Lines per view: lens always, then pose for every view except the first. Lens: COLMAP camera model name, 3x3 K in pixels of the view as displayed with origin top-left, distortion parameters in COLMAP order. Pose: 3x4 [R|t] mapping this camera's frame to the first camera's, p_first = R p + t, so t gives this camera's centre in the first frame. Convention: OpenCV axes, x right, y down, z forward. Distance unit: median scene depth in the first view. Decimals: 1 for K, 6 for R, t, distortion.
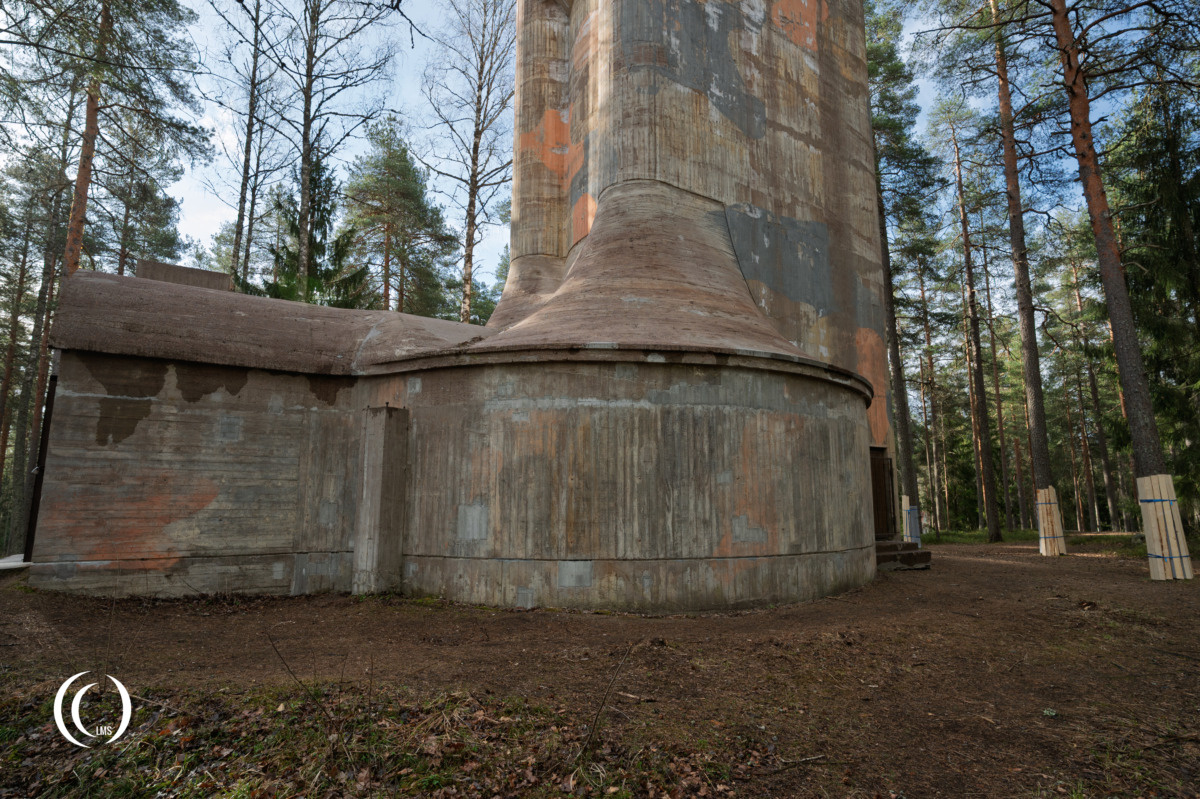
lens RADIAL K [[613.9, 0, 600.0], [0, 613.9, 399.5], [0, 0, 1]] dist [-0.014574, 0.000008]
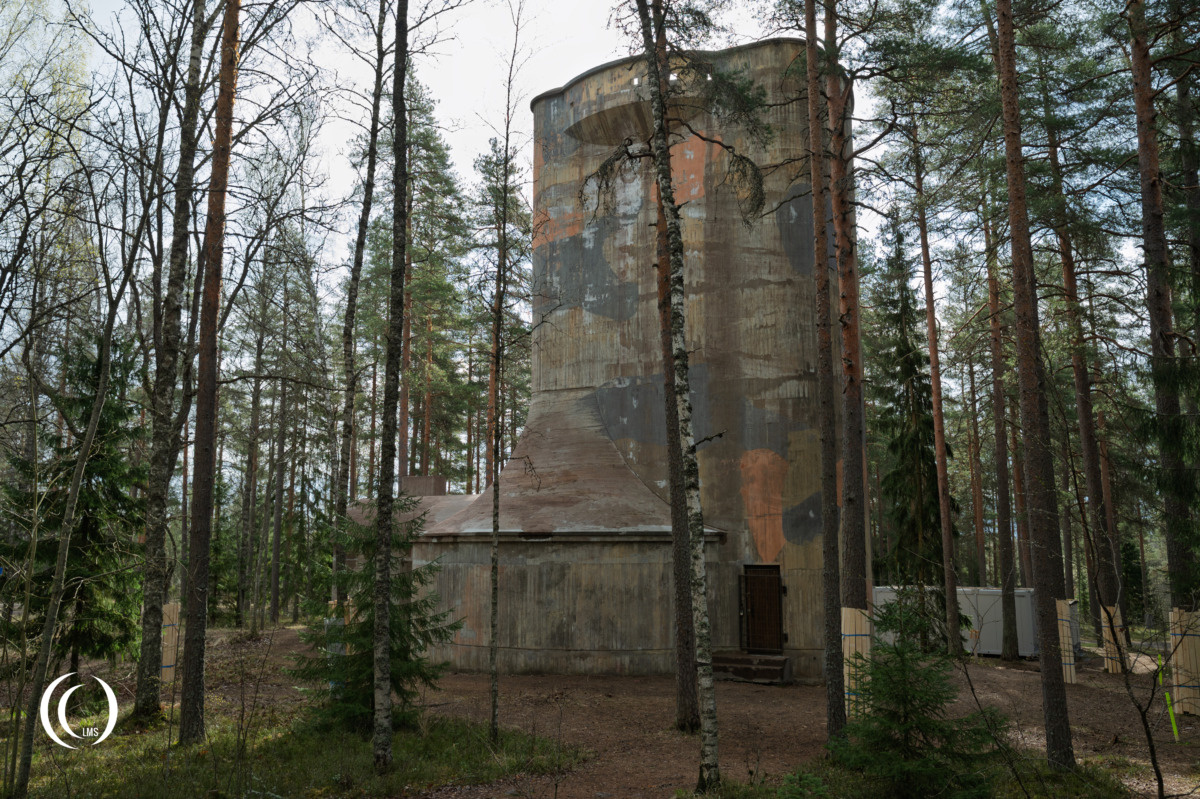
lens RADIAL K [[927.2, 0, 600.0], [0, 927.2, 399.5], [0, 0, 1]] dist [-0.001442, 0.000093]
pose [[0.514869, -0.134595, -0.846637, 2.716424], [0.141381, 0.987406, -0.070996, -0.208521], [0.845530, -0.083145, 0.527414, -0.083796]]
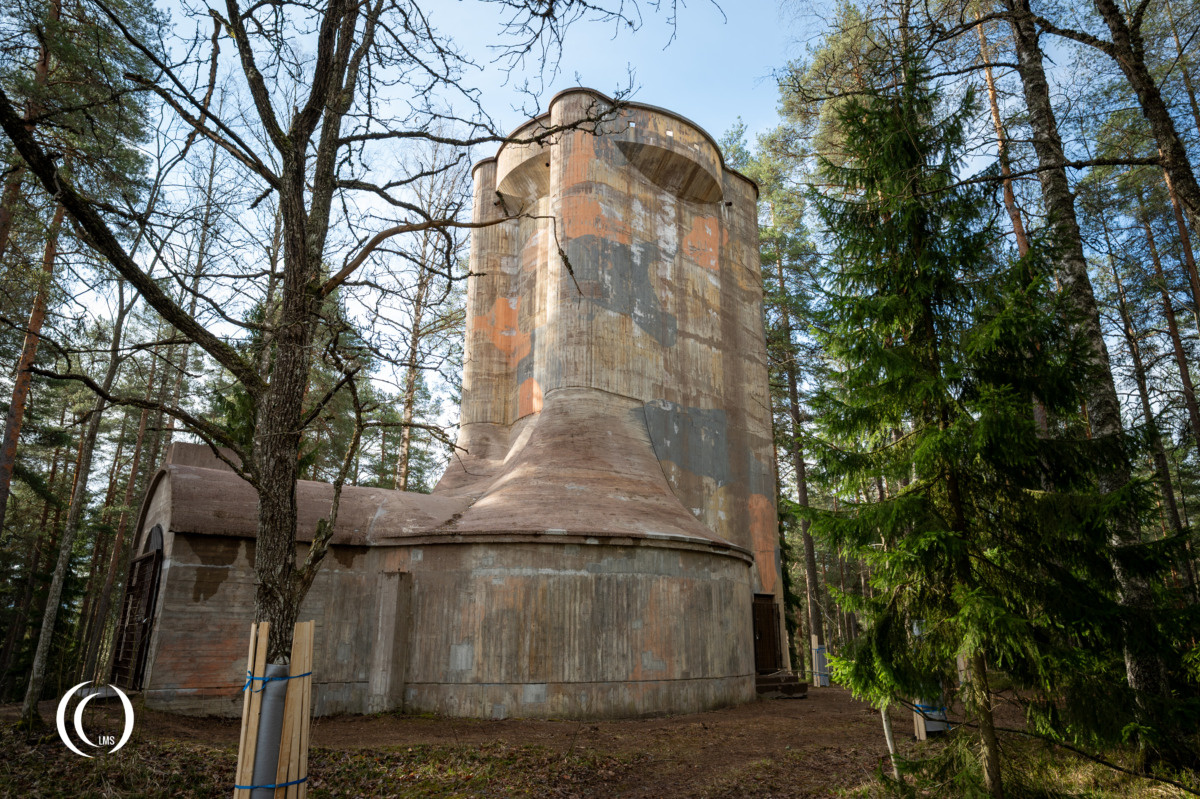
lens RADIAL K [[757.5, 0, 600.0], [0, 757.5, 399.5], [0, 0, 1]] dist [-0.002523, 0.001659]
pose [[0.991757, 0.035275, 0.123178, -0.117175], [-0.017106, 0.989203, -0.145549, -0.128653], [-0.126983, 0.142242, 0.981653, -0.776616]]
